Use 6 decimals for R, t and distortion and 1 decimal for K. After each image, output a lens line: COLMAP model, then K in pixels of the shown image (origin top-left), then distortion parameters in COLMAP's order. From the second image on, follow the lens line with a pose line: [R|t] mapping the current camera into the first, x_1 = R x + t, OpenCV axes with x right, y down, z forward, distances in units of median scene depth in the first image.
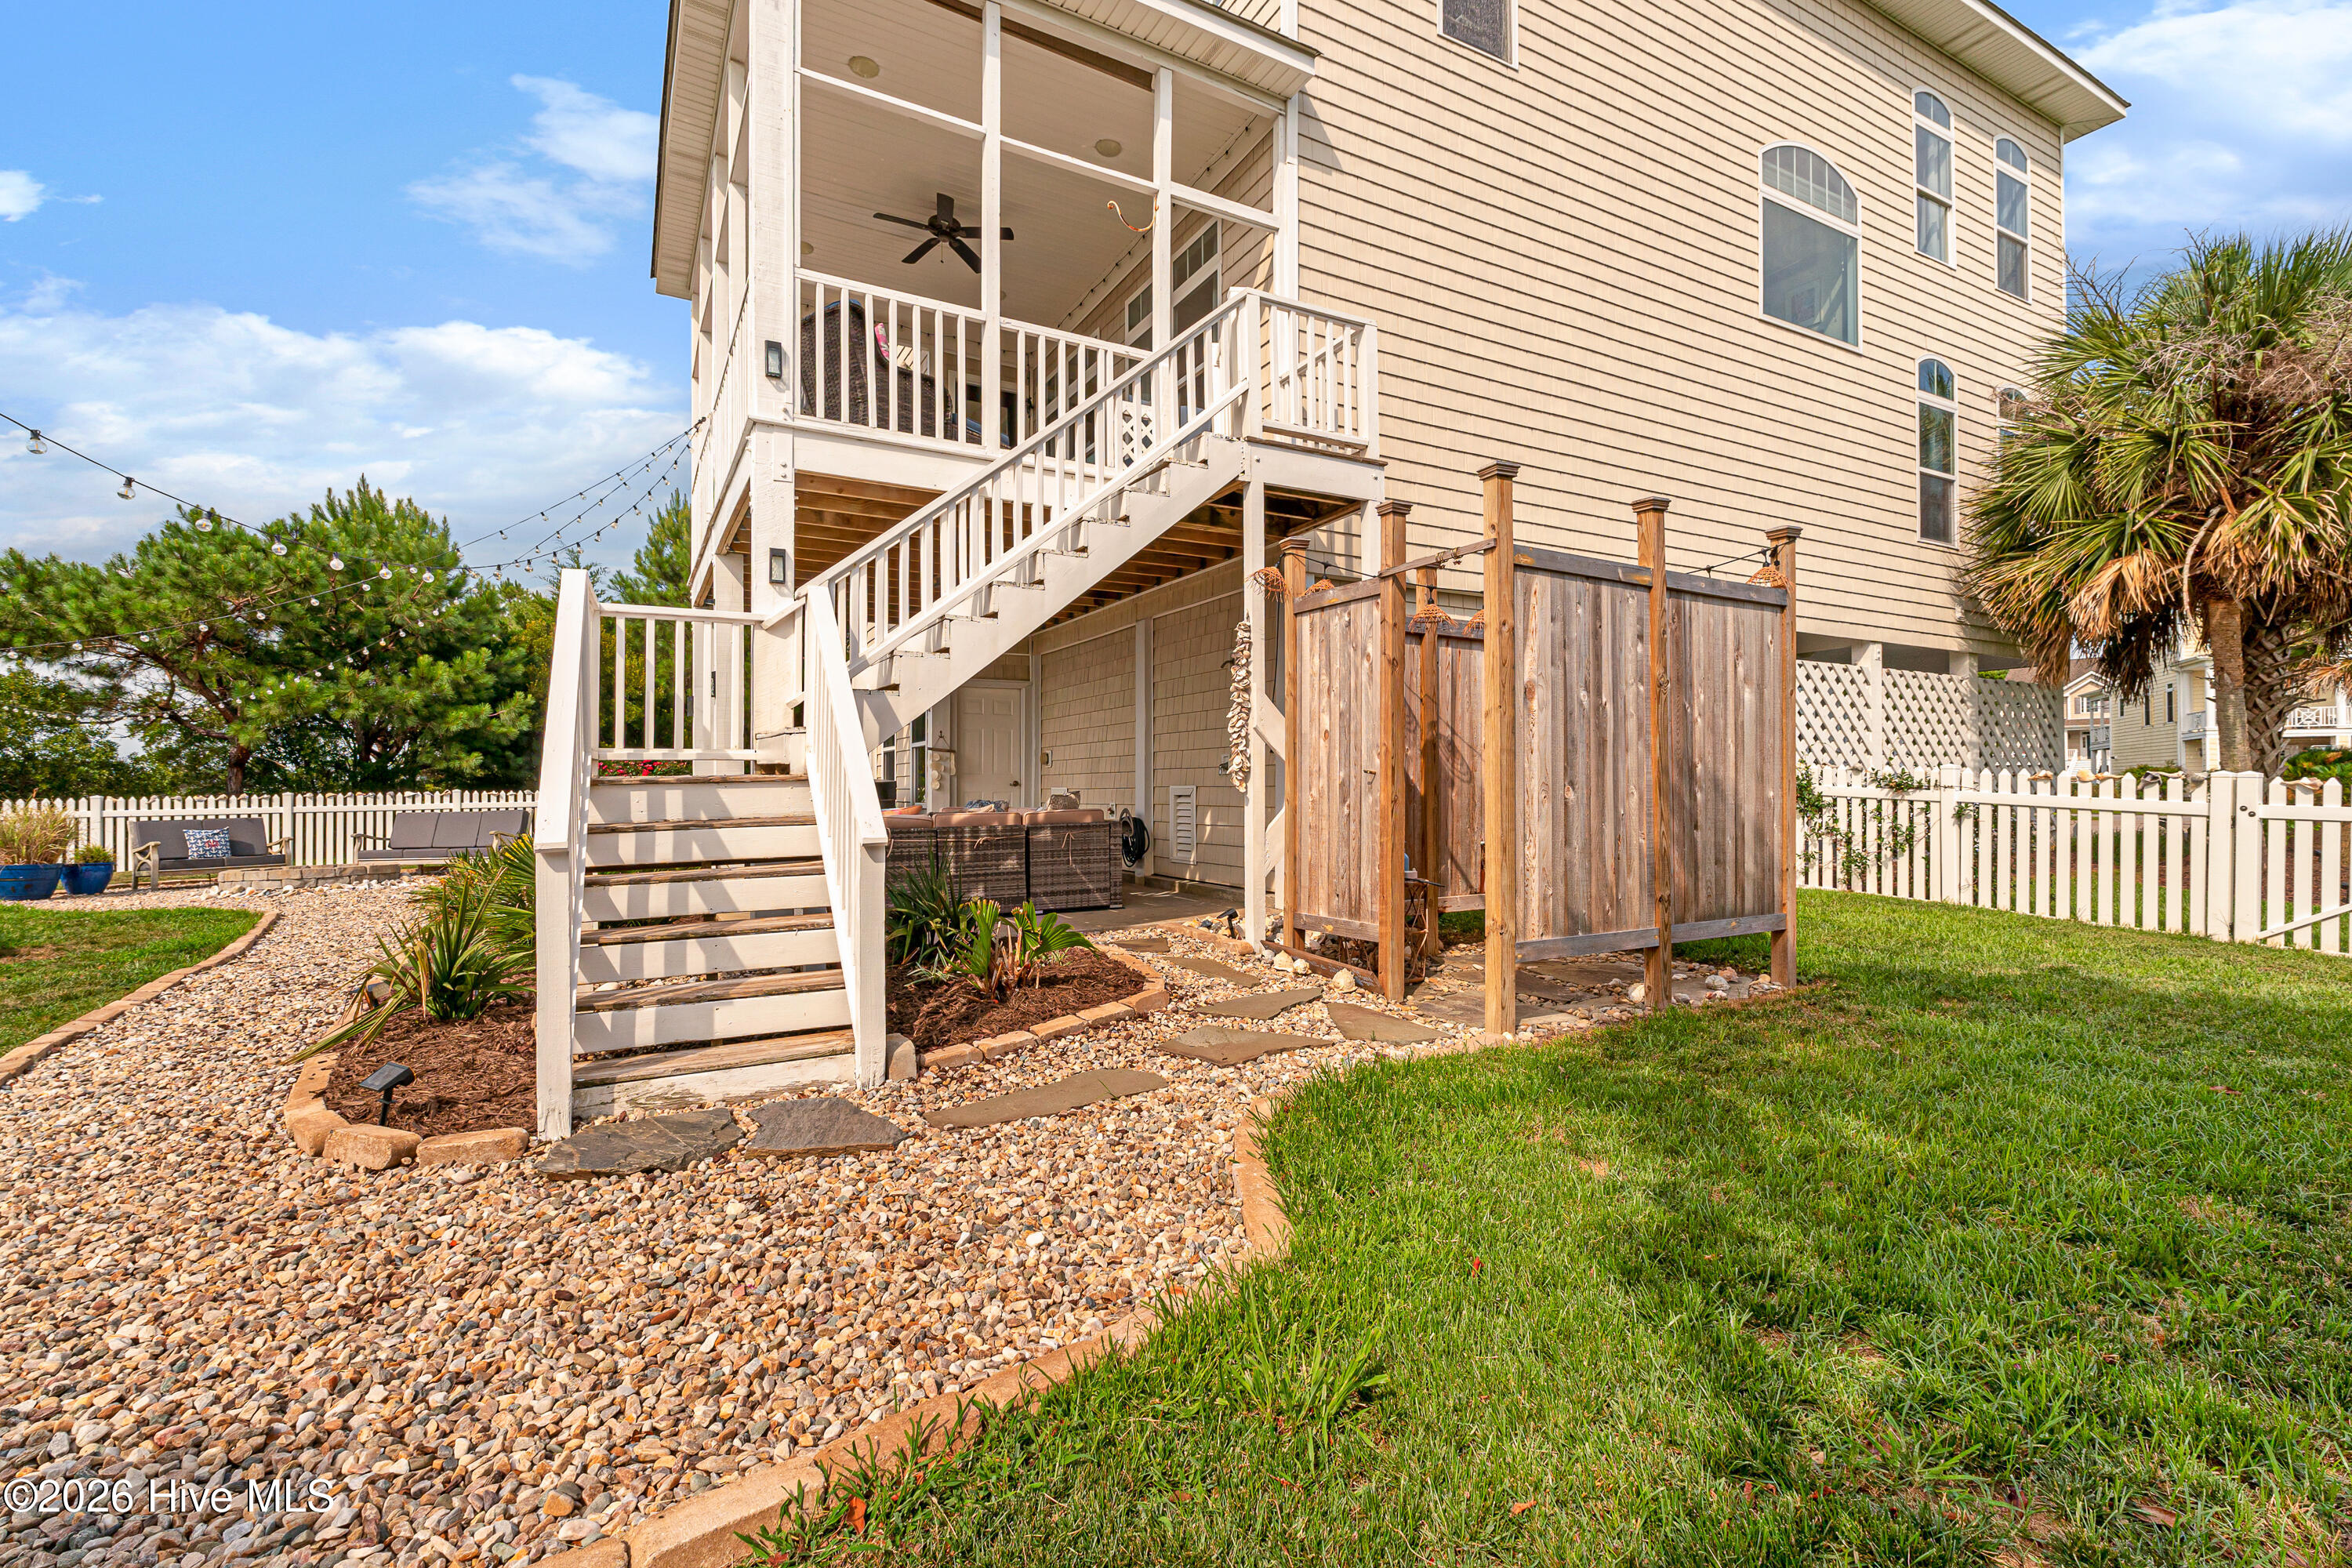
lens RADIAL K [[1035.8, 0, 1215.0], [0, 1035.8, 772.9], [0, 0, 1]] dist [0.005864, 0.000685]
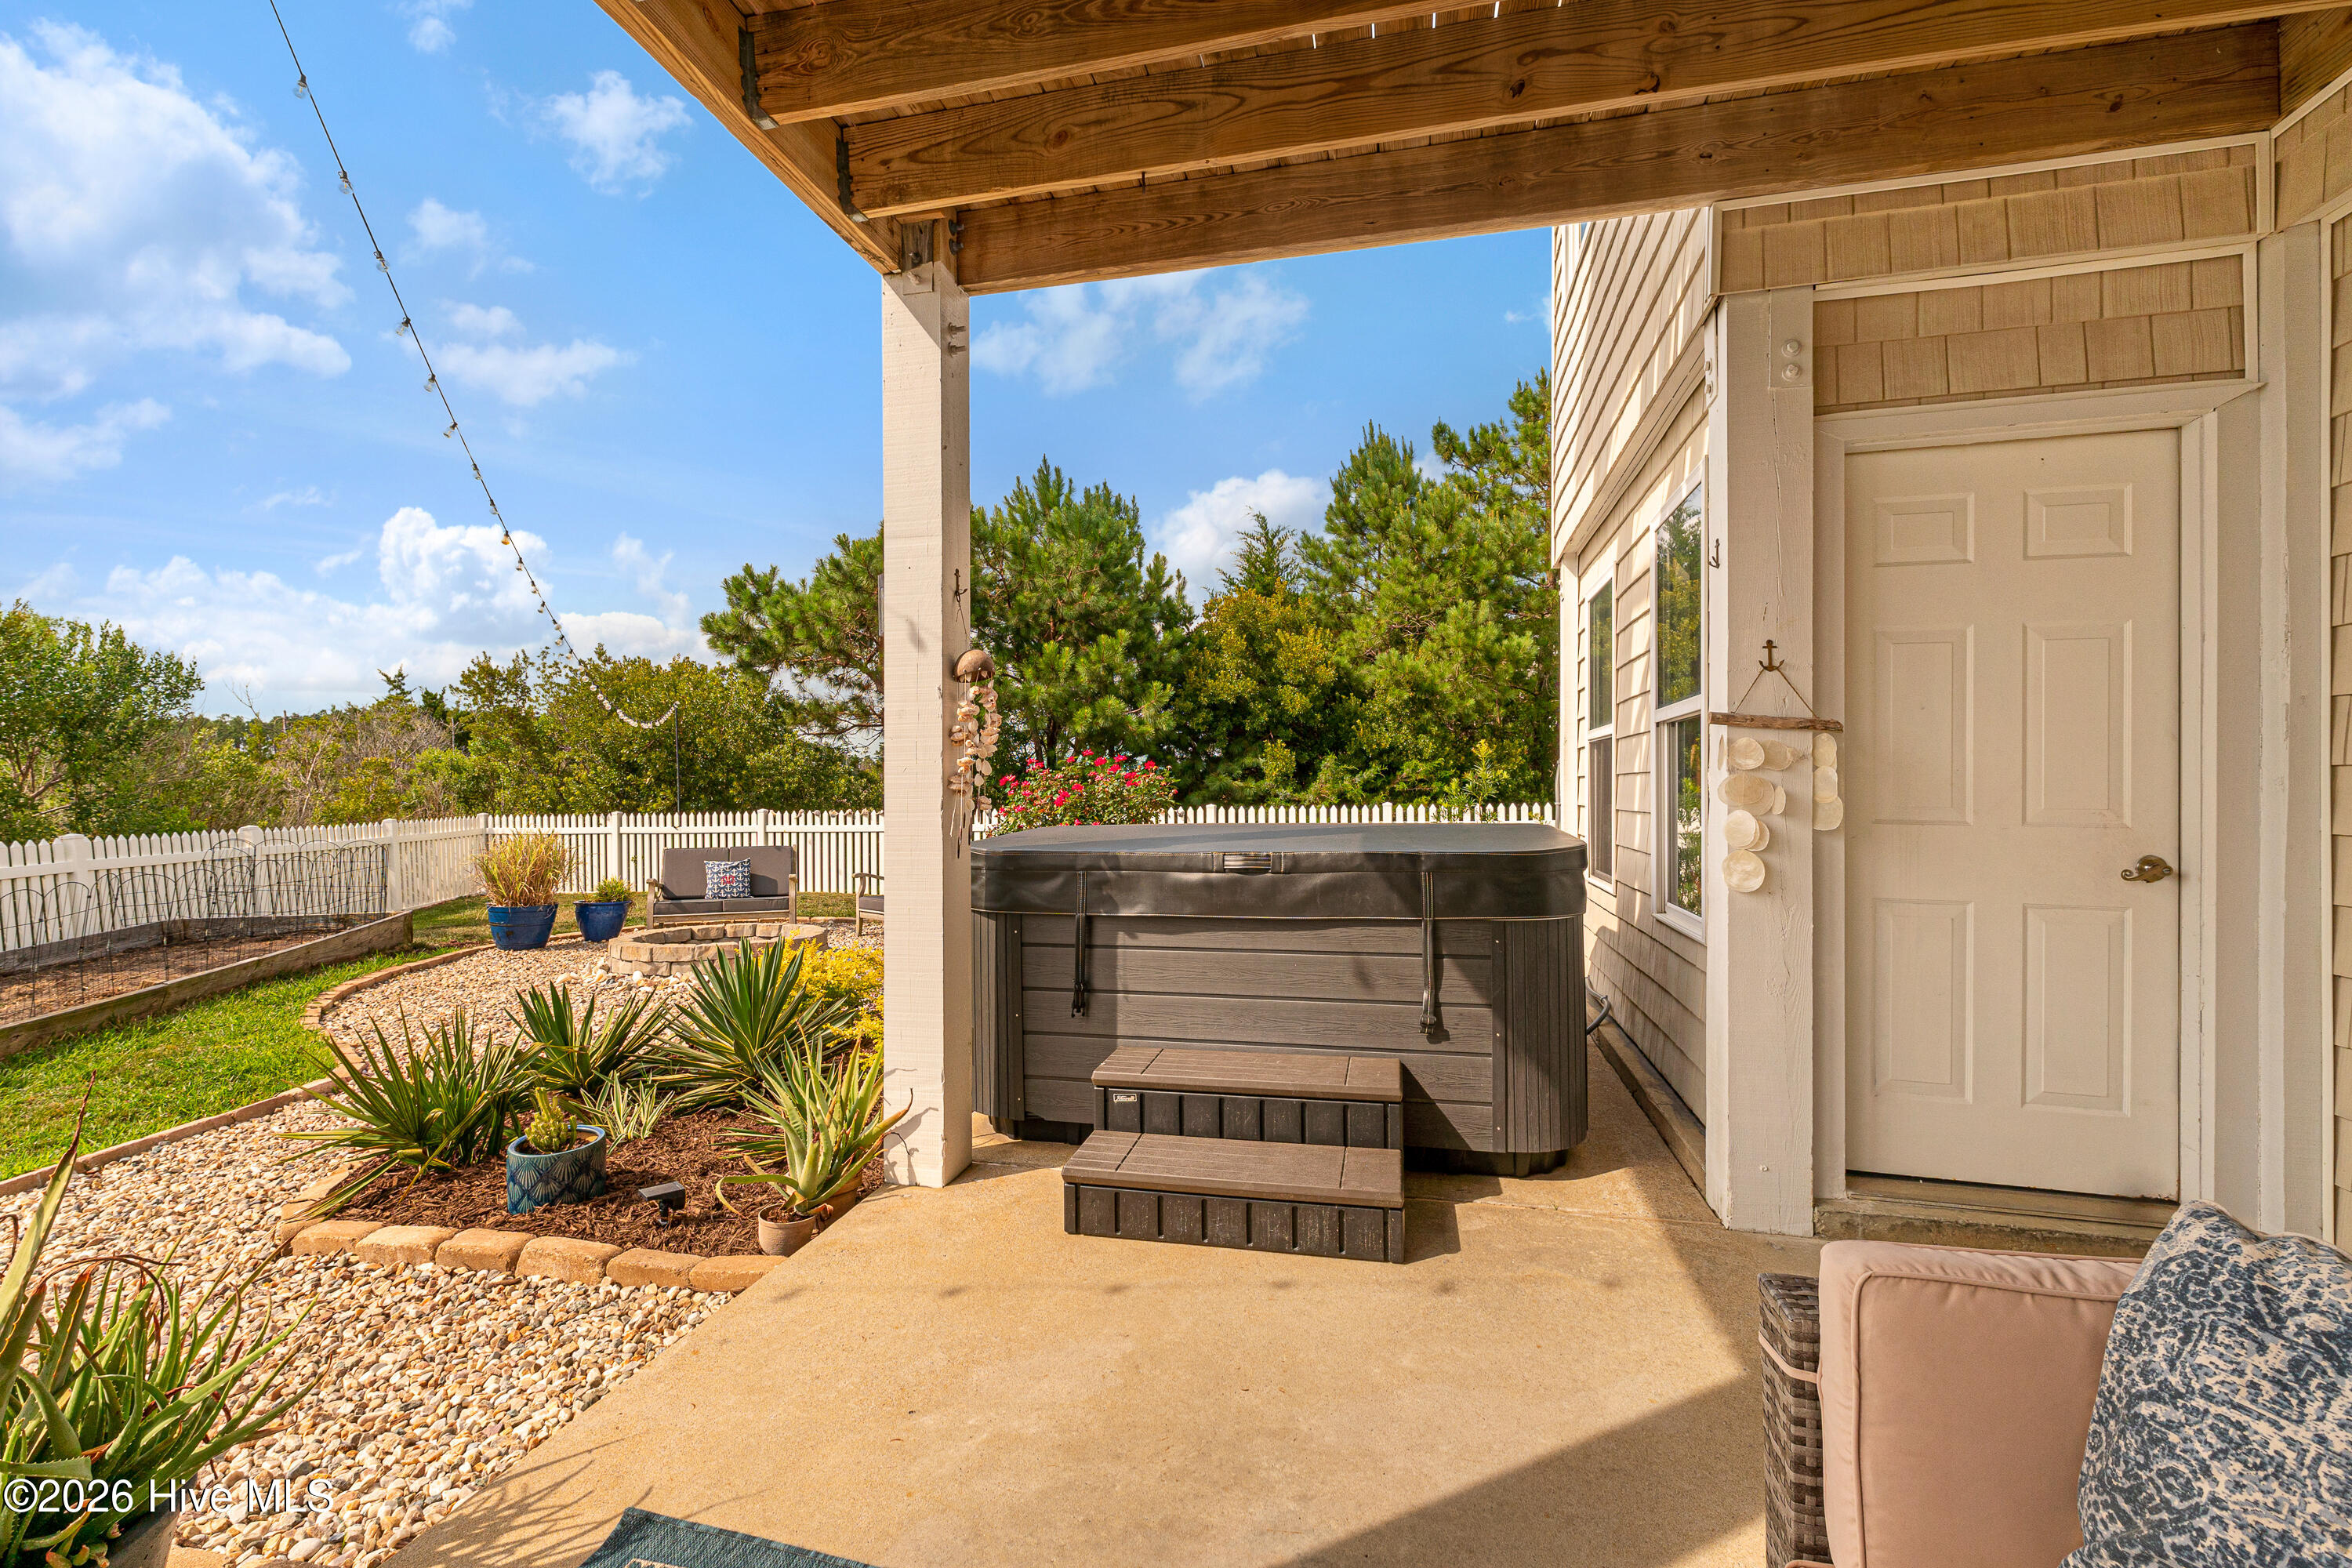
lens RADIAL K [[1035.8, 0, 1176.7], [0, 1035.8, 779.1], [0, 0, 1]] dist [0.005864, 0.000685]
pose [[0.732831, 0.000471, -0.680410, -0.144015], [0.004788, 0.999971, 0.005849, -0.008232], [0.680394, -0.007544, 0.732808, 0.521111]]
